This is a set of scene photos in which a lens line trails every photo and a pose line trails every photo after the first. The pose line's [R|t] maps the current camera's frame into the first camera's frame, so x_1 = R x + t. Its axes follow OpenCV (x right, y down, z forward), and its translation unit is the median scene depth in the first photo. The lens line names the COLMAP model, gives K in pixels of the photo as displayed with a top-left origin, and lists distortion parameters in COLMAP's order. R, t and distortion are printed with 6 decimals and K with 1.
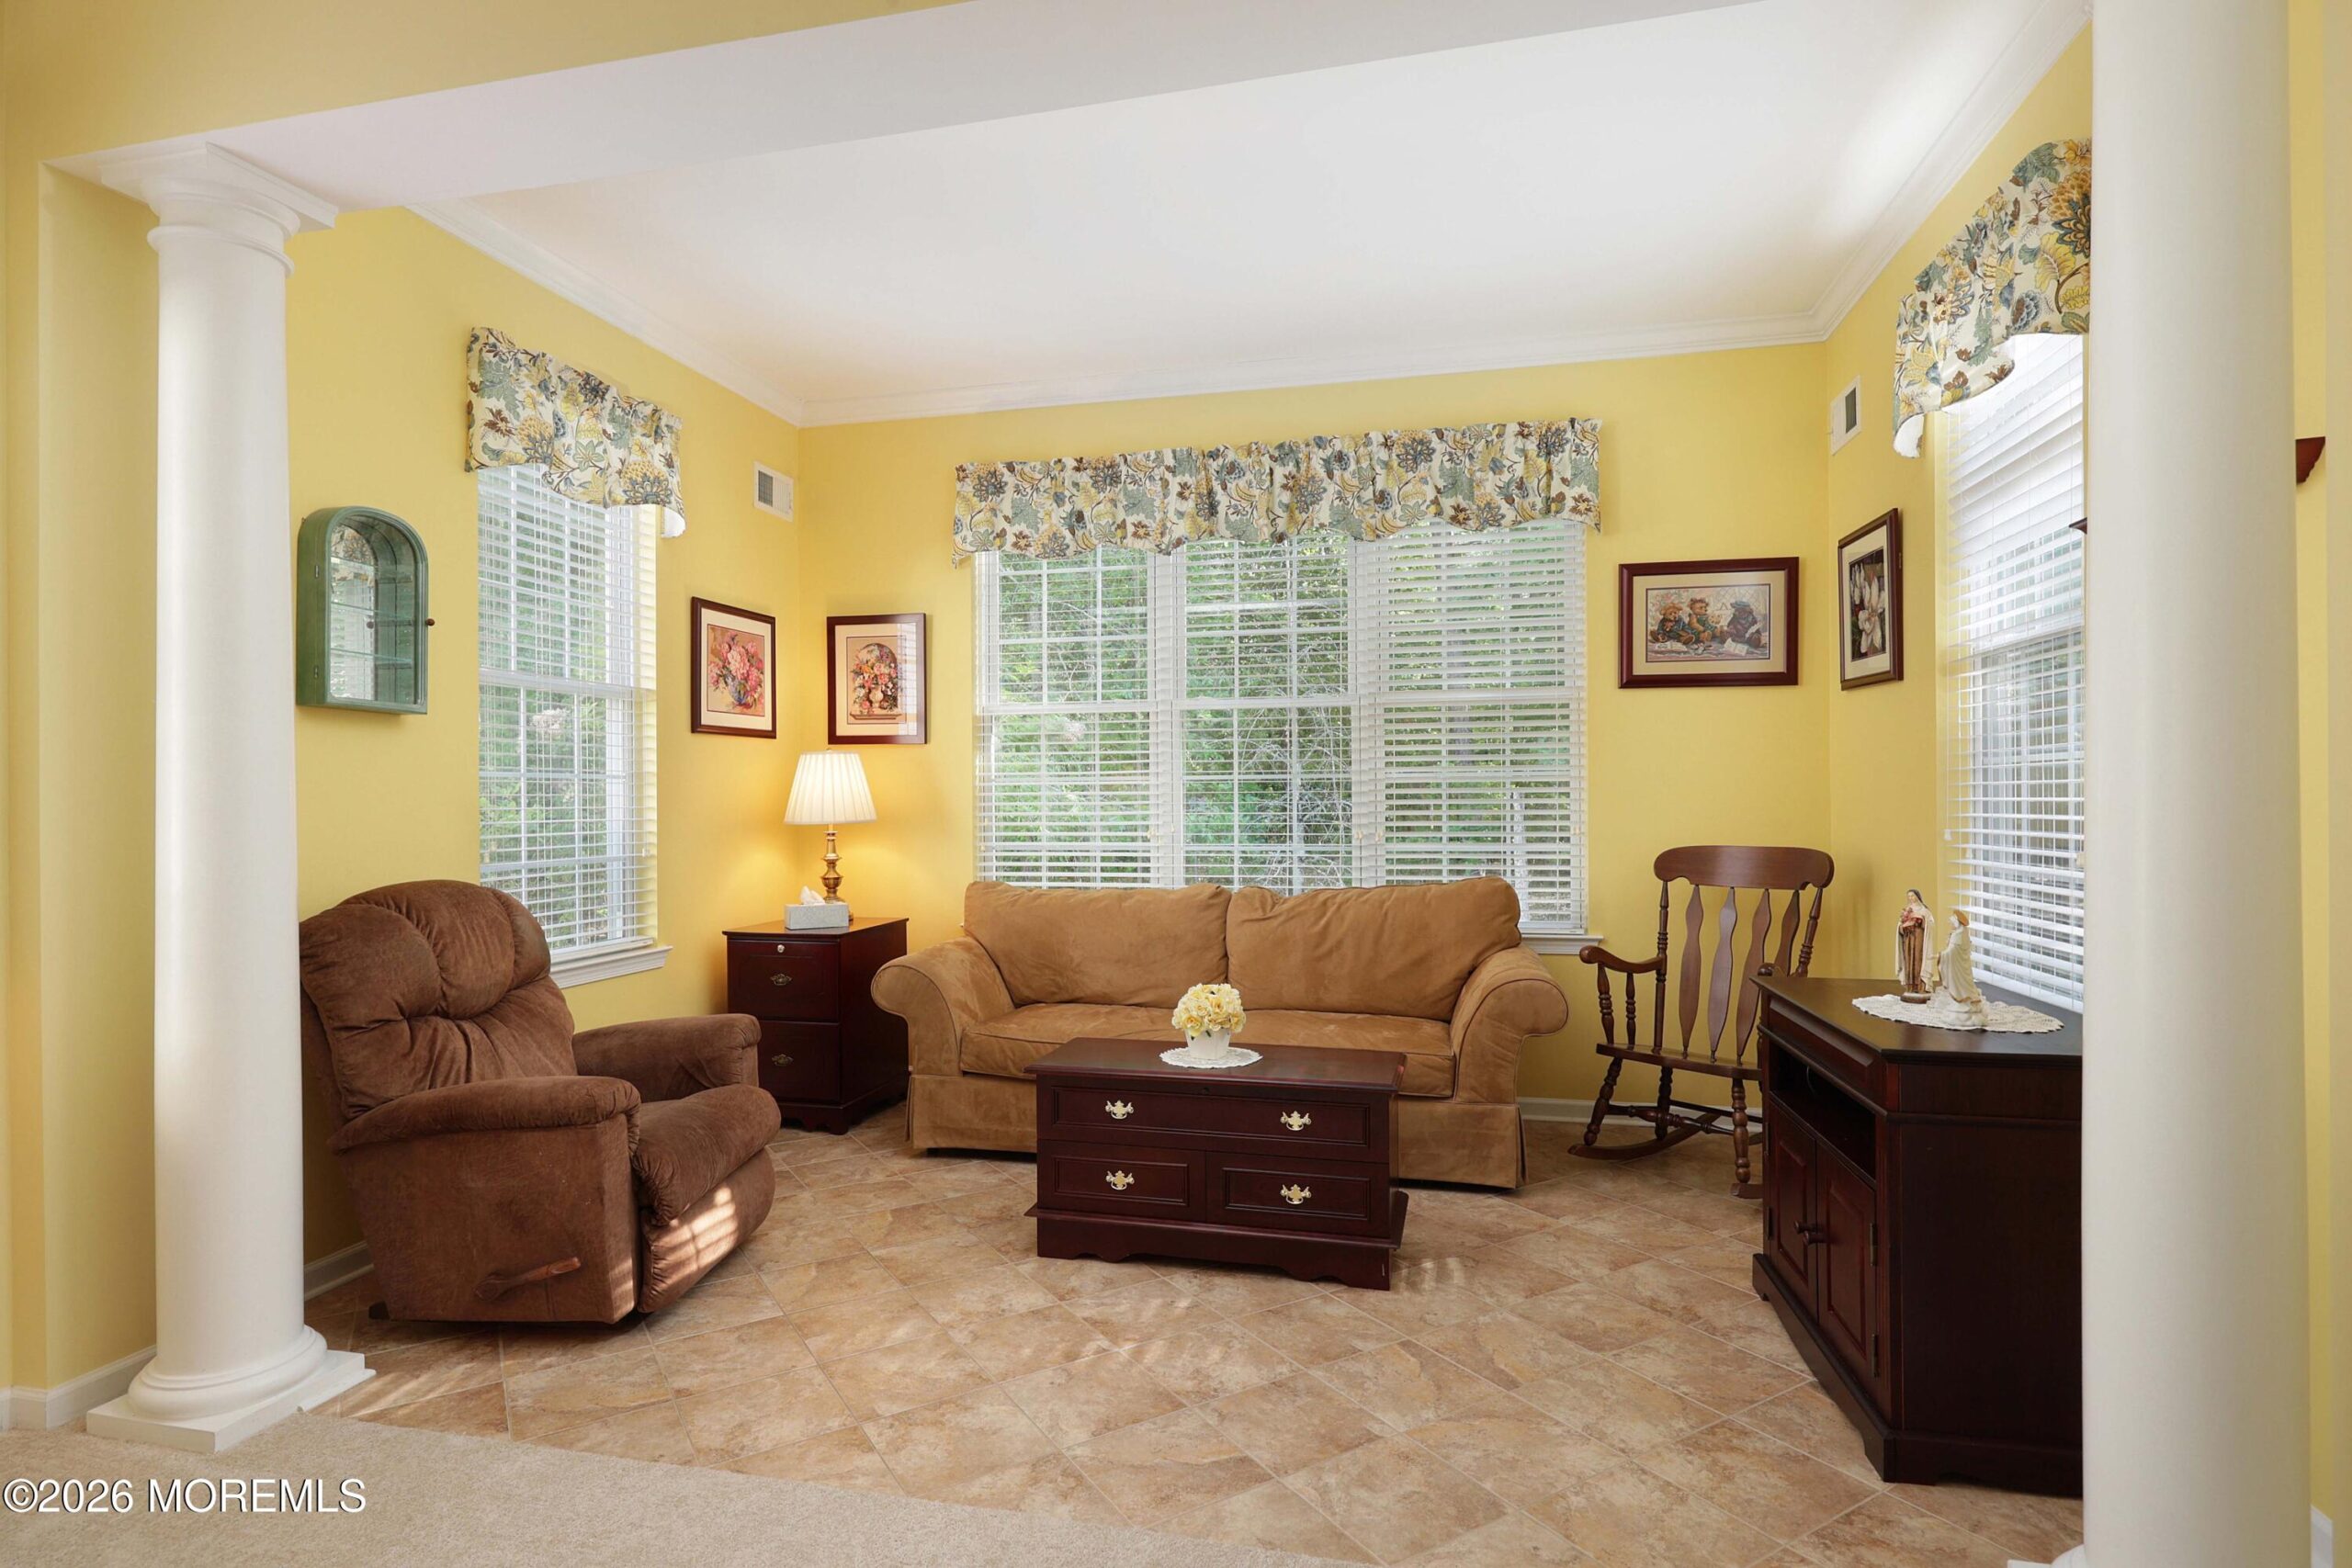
lens RADIAL K [[1167.9, 0, 1180.5], [0, 1167.9, 790.0], [0, 0, 1]] dist [0.001625, -0.001013]
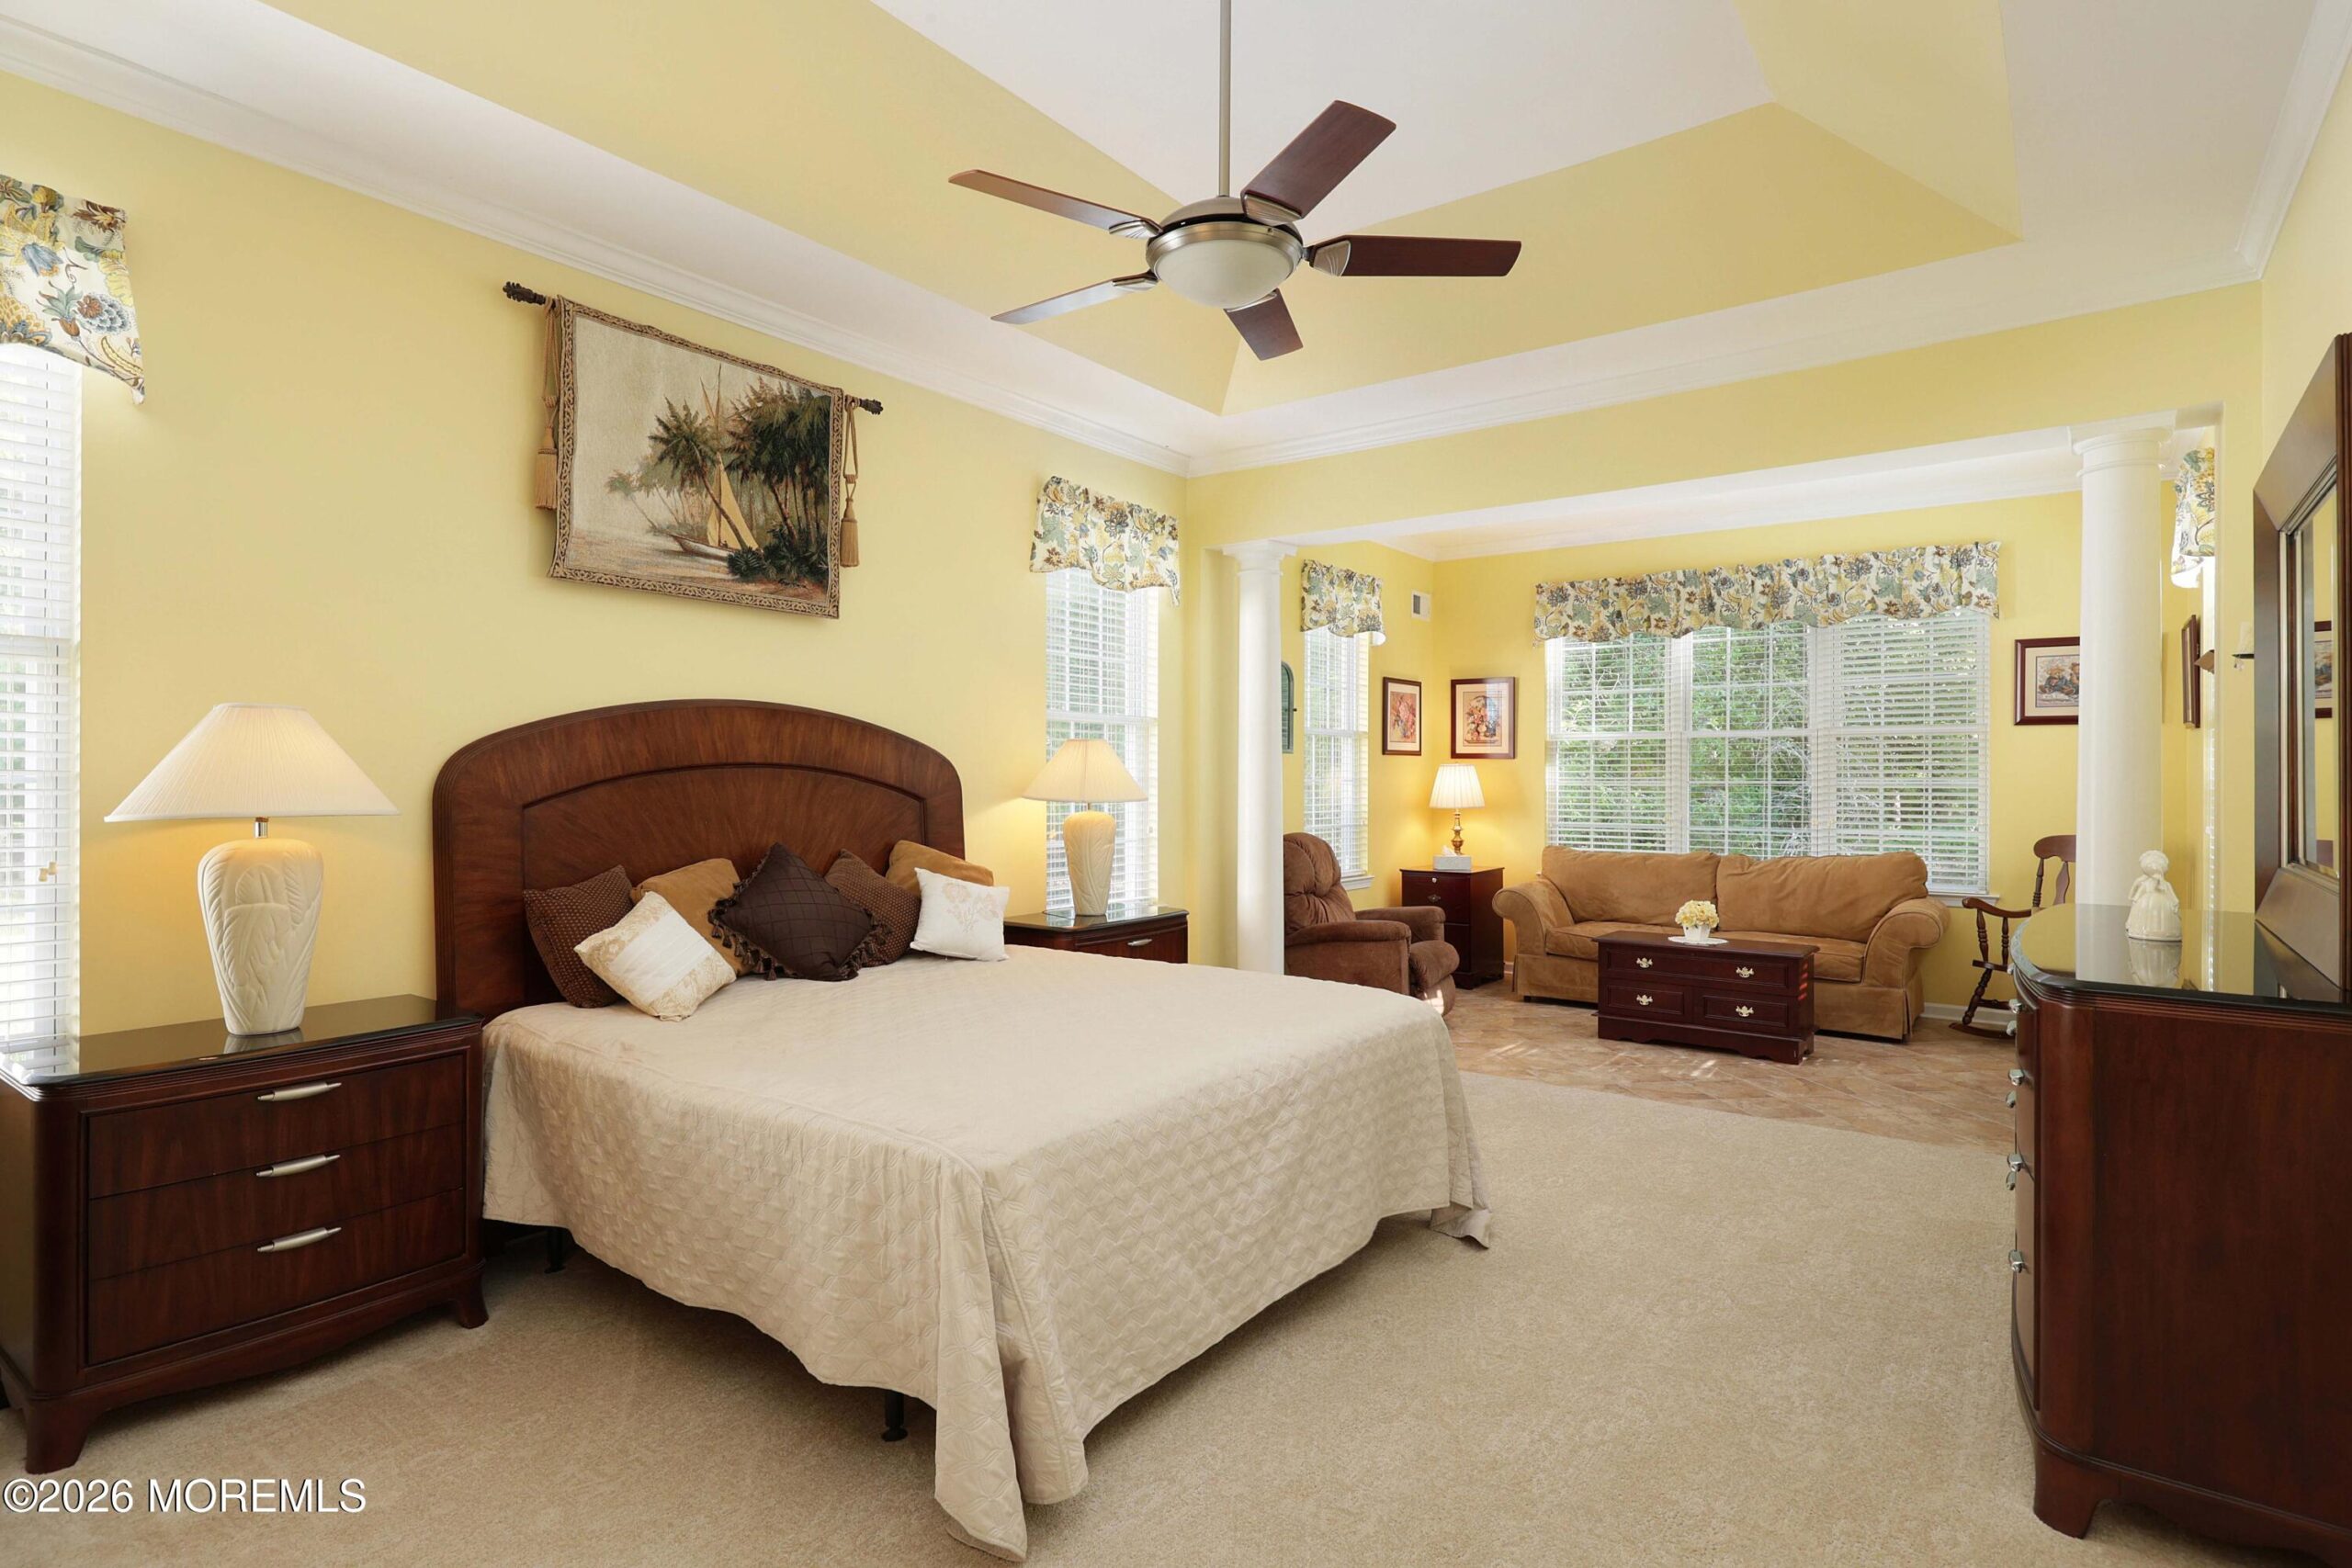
lens RADIAL K [[1167.9, 0, 1196.2], [0, 1167.9, 776.7], [0, 0, 1]] dist [0.001625, -0.001013]
pose [[0.915542, 0.007957, -0.402144, 0.029840], [-0.006006, 0.999963, 0.006113, -0.026084], [0.402178, -0.003181, 0.915556, -0.735331]]
